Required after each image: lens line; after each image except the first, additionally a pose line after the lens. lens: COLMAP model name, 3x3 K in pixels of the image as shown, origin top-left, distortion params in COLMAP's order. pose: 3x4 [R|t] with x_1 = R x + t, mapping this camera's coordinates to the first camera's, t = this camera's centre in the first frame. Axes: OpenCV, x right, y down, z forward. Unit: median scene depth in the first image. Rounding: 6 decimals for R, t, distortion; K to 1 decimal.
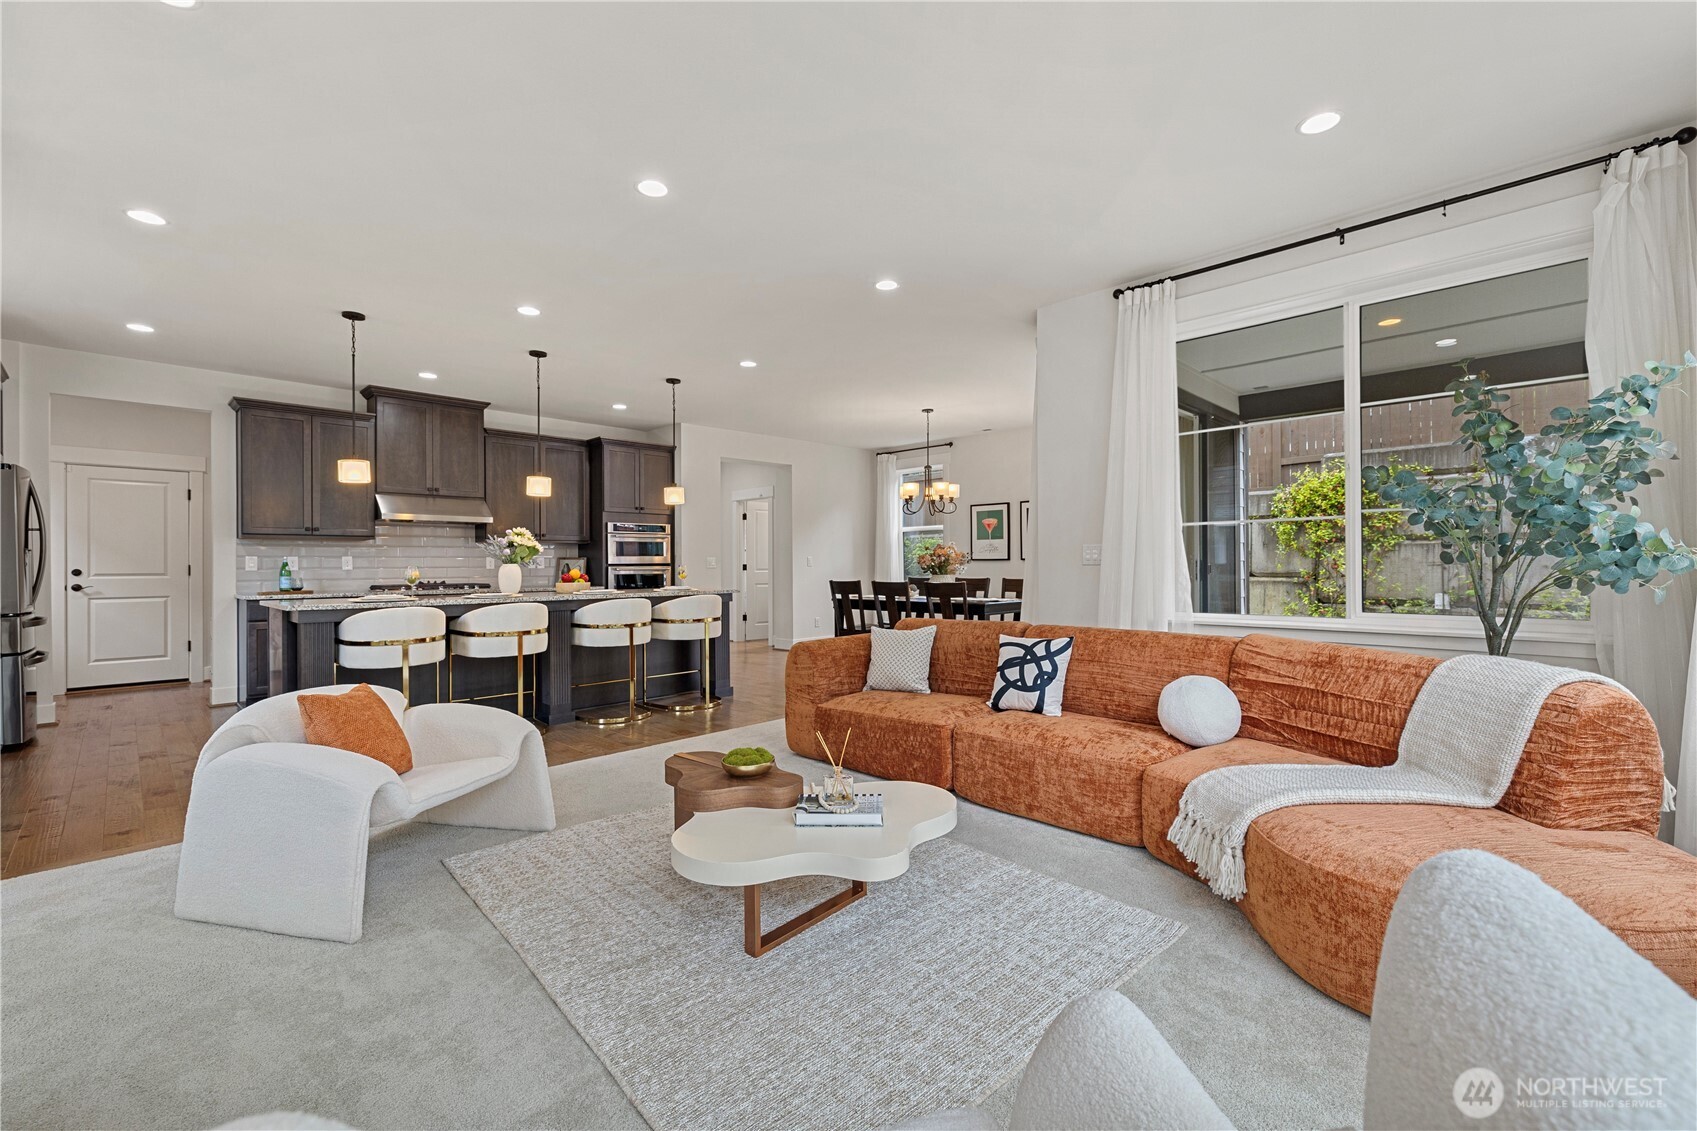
lens RADIAL K [[713.6, 0, 856.1], [0, 713.6, 563.3], [0, 0, 1]] dist [0.001442, 0.000394]
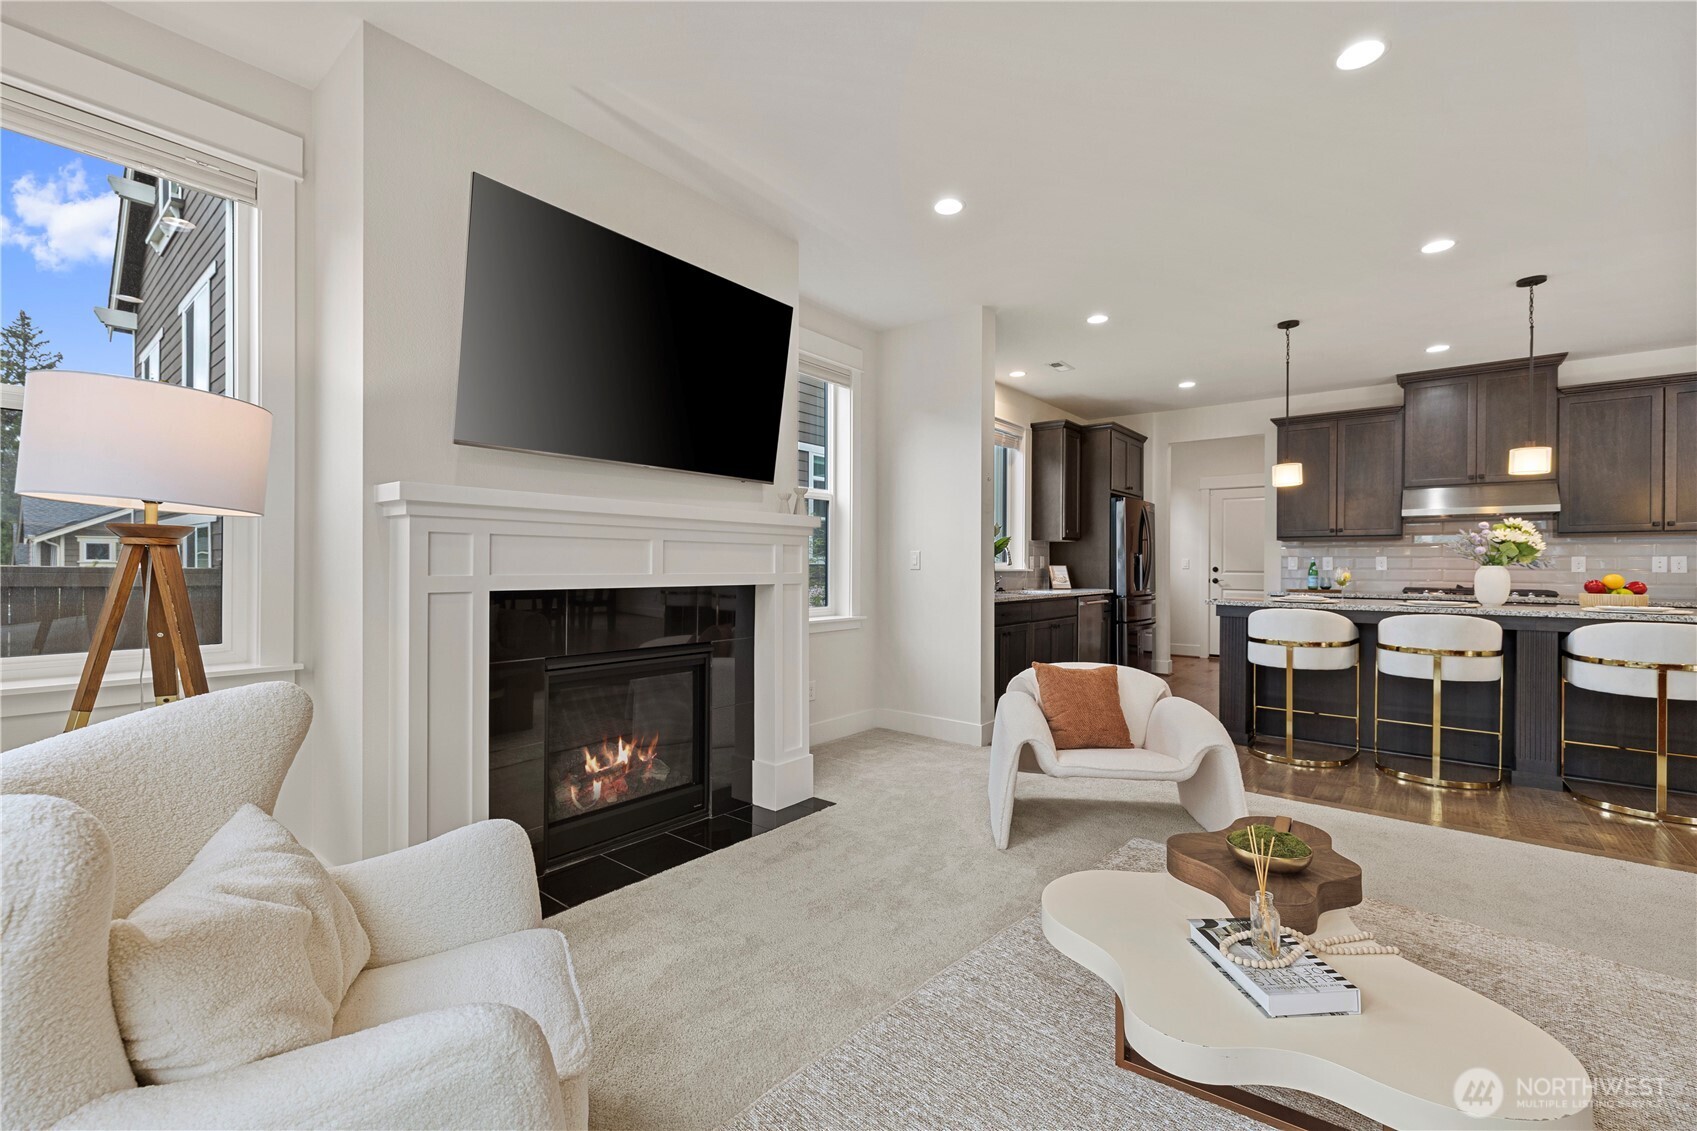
lens RADIAL K [[713.6, 0, 851.5], [0, 713.6, 567.7], [0, 0, 1]] dist [0.001442, 0.000394]
pose [[0.088440, 0.010534, -0.996026, 0.173758], [-0.004924, 0.999936, 0.010138, -0.000940], [0.996069, 0.004008, 0.088487, 0.180504]]
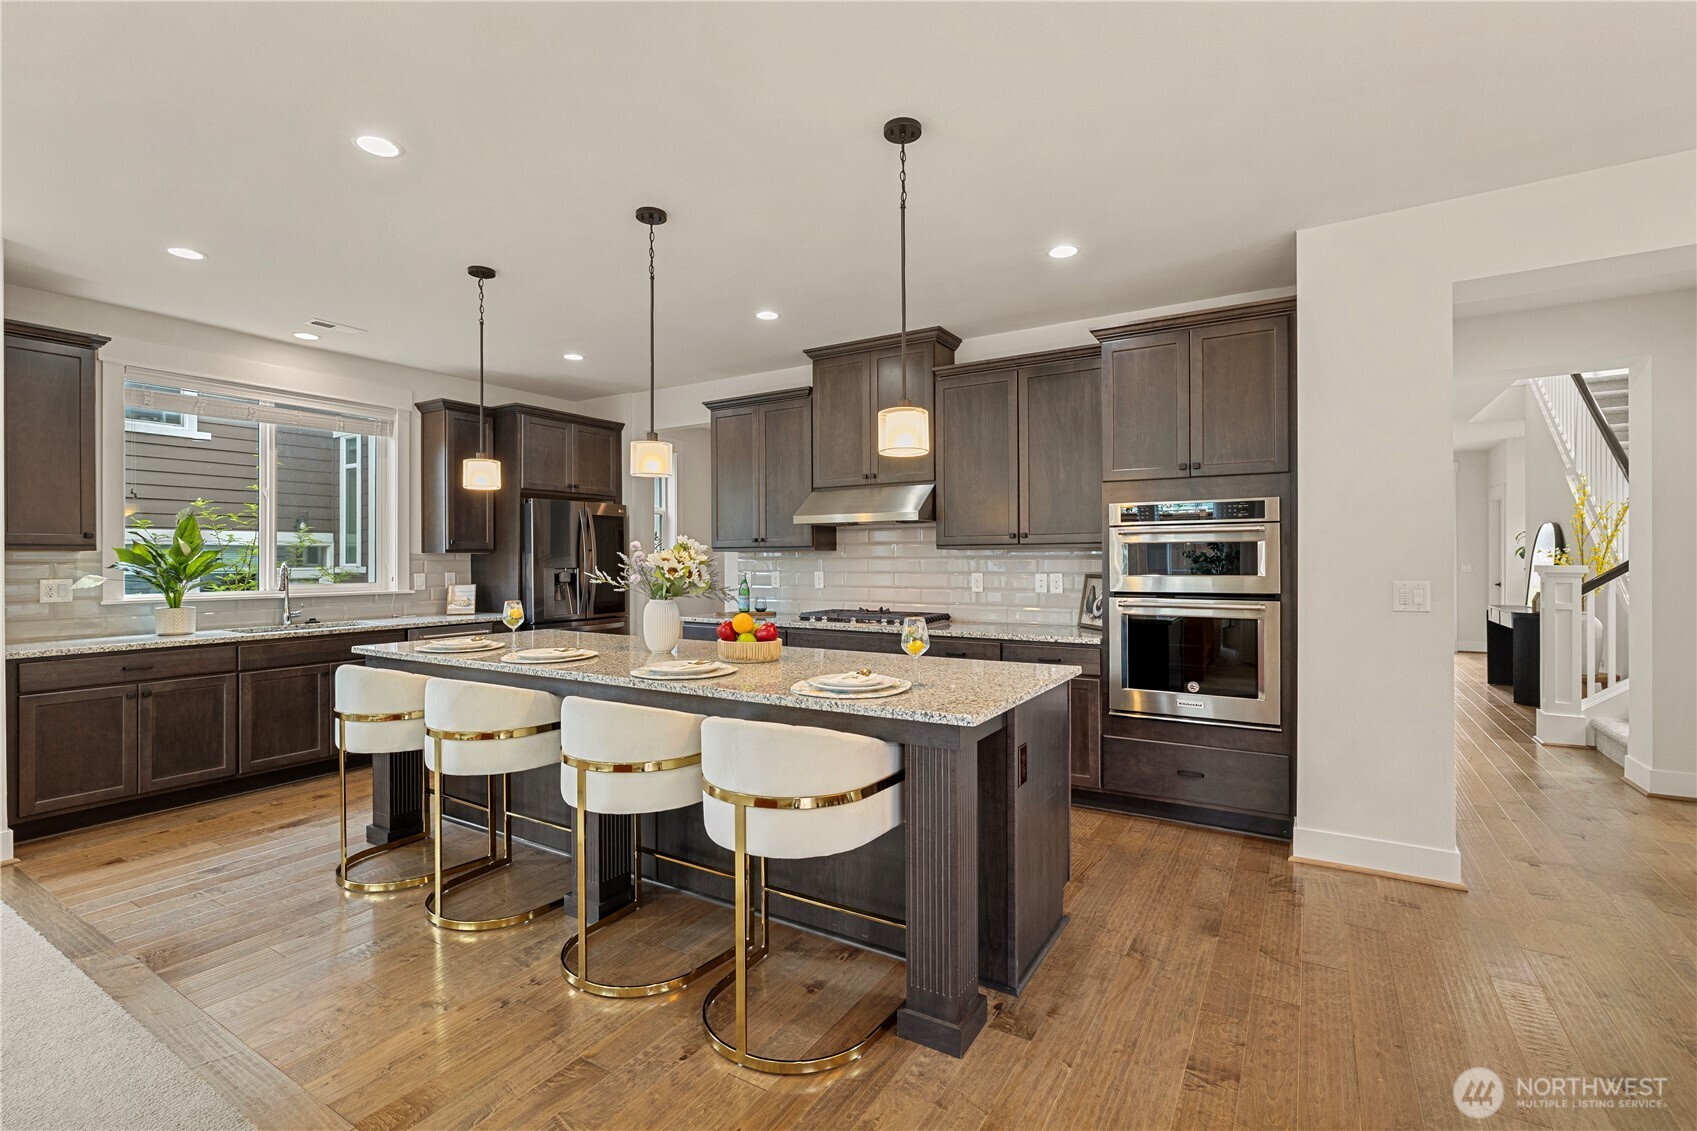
lens RADIAL K [[757.2, 0, 853.8], [0, 757.2, 559.6], [0, 0, 1]] dist [-0.008333, 0.000516]
pose [[0.221646, 0.006623, -0.975105, 0.112842], [0.003056, 0.999967, 0.007487, -0.026703], [0.975122, -0.004639, 0.221618, 0.776231]]
